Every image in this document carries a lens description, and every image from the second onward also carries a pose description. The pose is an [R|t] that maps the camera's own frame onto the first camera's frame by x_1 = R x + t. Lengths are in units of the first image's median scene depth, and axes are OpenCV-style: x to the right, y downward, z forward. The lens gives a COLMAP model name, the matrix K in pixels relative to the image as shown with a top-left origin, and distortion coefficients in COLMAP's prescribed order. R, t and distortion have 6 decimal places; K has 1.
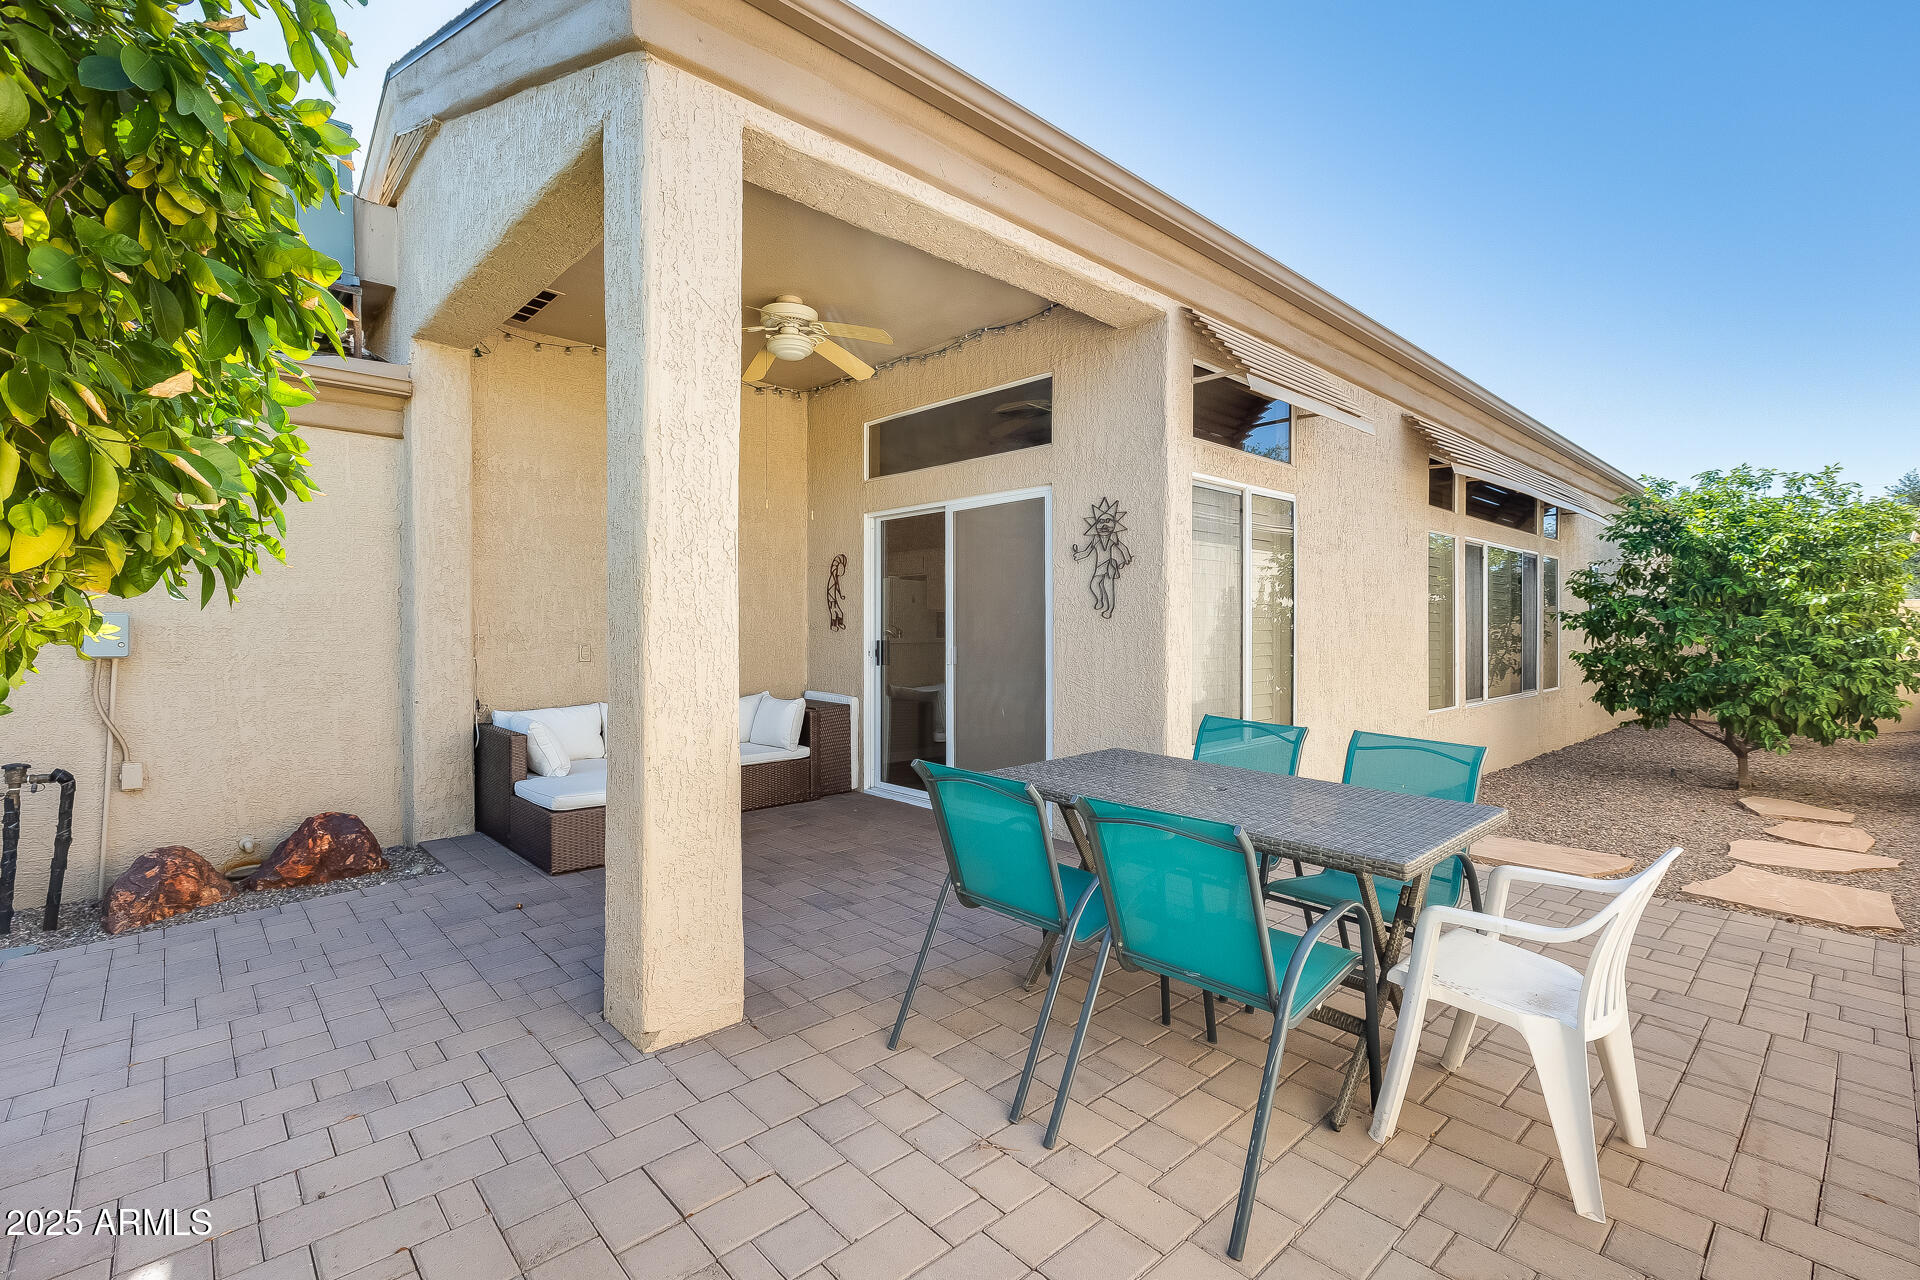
lens RADIAL K [[853.6, 0, 957.4], [0, 853.6, 634.7], [0, 0, 1]] dist [-0.000581, -0.000522]
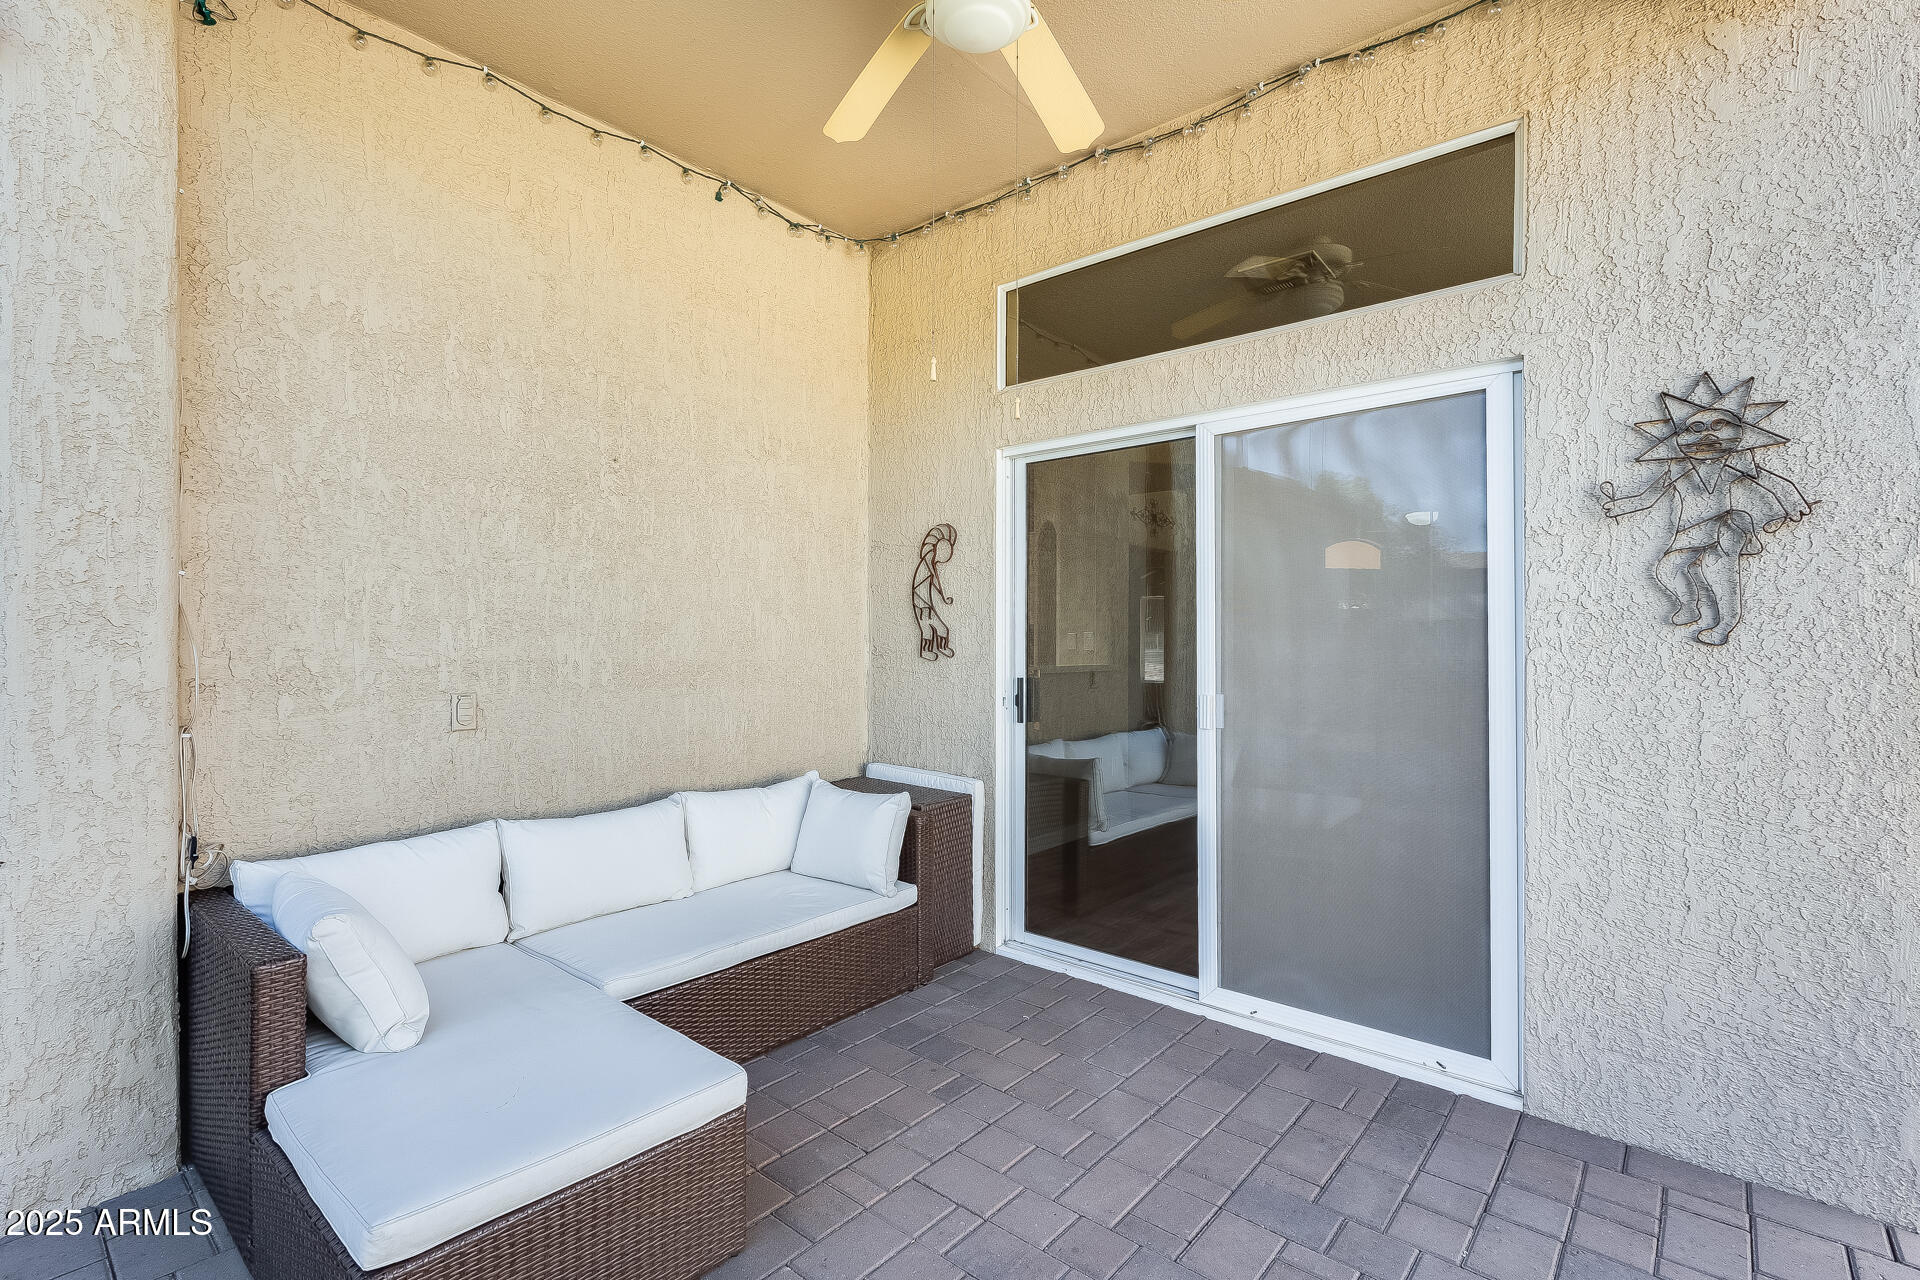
lens RADIAL K [[878.5, 0, 960.0], [0, 878.5, 640.0], [0, 0, 1]] dist [0.000013, -0.001050]
pose [[0.993807, 0.001655, 0.111104, -0.218020], [-0.000757, 0.999967, -0.008123, -0.014788], [-0.111114, 0.007989, 0.993776, 0.486422]]
